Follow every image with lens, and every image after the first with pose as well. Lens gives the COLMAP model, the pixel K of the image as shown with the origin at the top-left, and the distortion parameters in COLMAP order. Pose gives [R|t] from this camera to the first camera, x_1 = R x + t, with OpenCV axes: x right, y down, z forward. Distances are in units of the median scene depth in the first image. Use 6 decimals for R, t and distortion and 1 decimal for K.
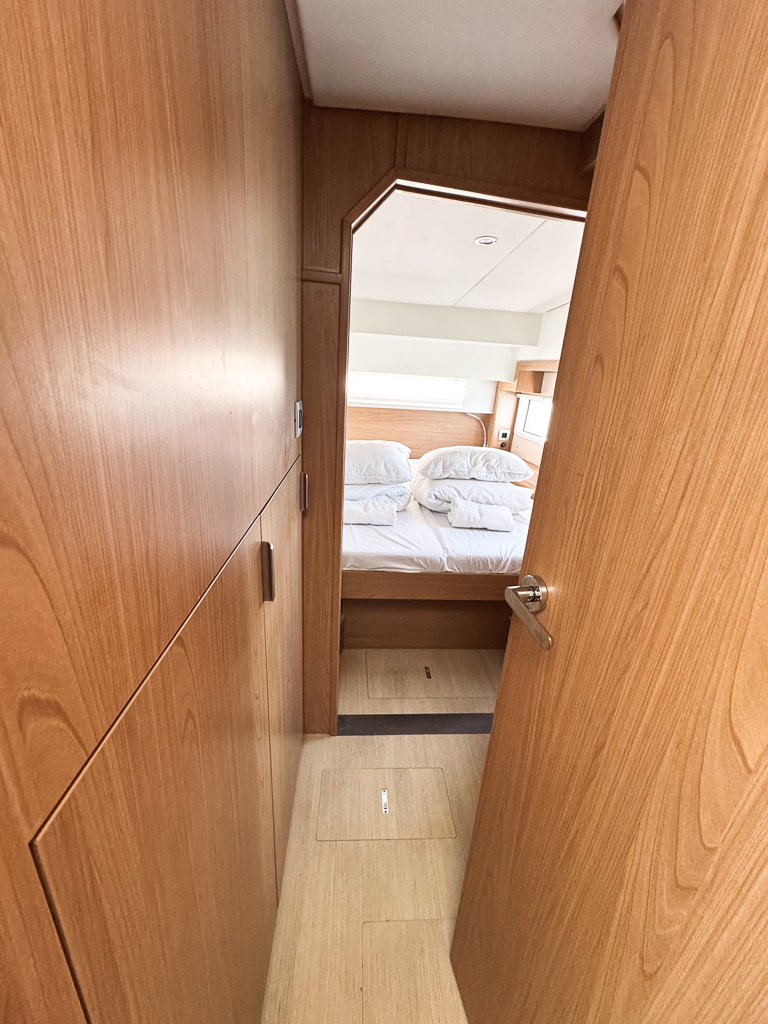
lens RADIAL K [[406.1, 0, 384.0], [0, 406.1, 510.5], [0, 0, 1]] dist [-0.000288, -0.000537]
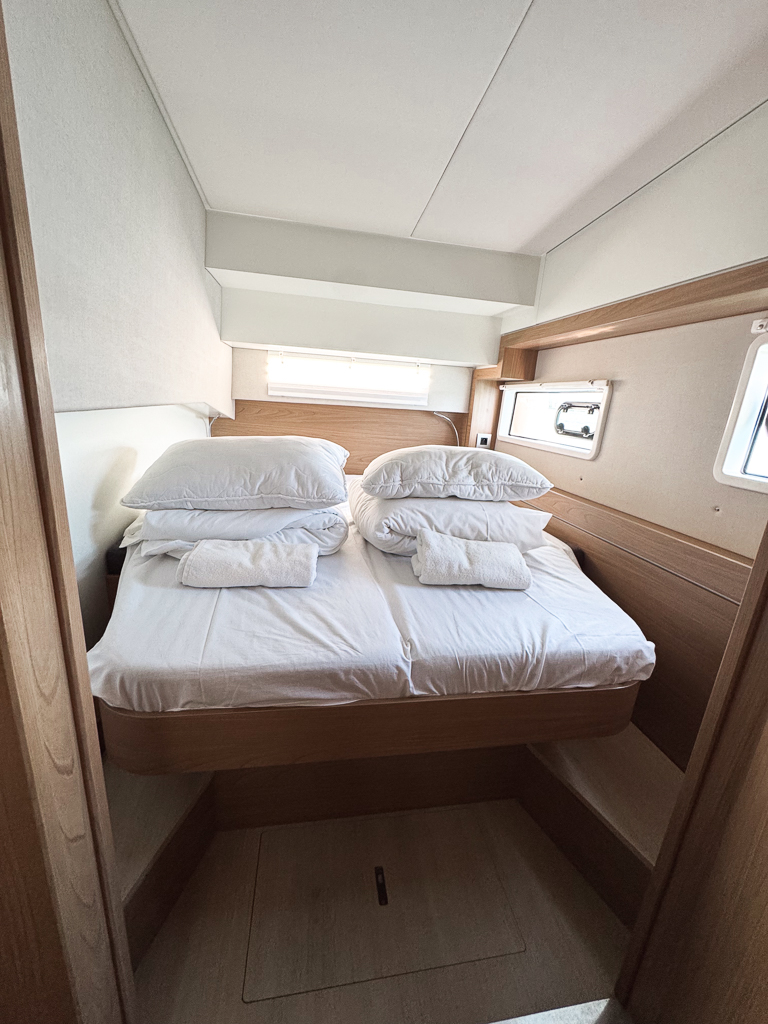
lens RADIAL K [[406.1, 0, 383.3], [0, 406.1, 513.5], [0, 0, 1]] dist [-0.000288, -0.000537]
pose [[0.996064, -0.019637, 0.086430, 0.068904], [0.024505, 0.998151, -0.055618, -0.024109], [-0.085178, 0.057517, 0.994704, 0.429070]]
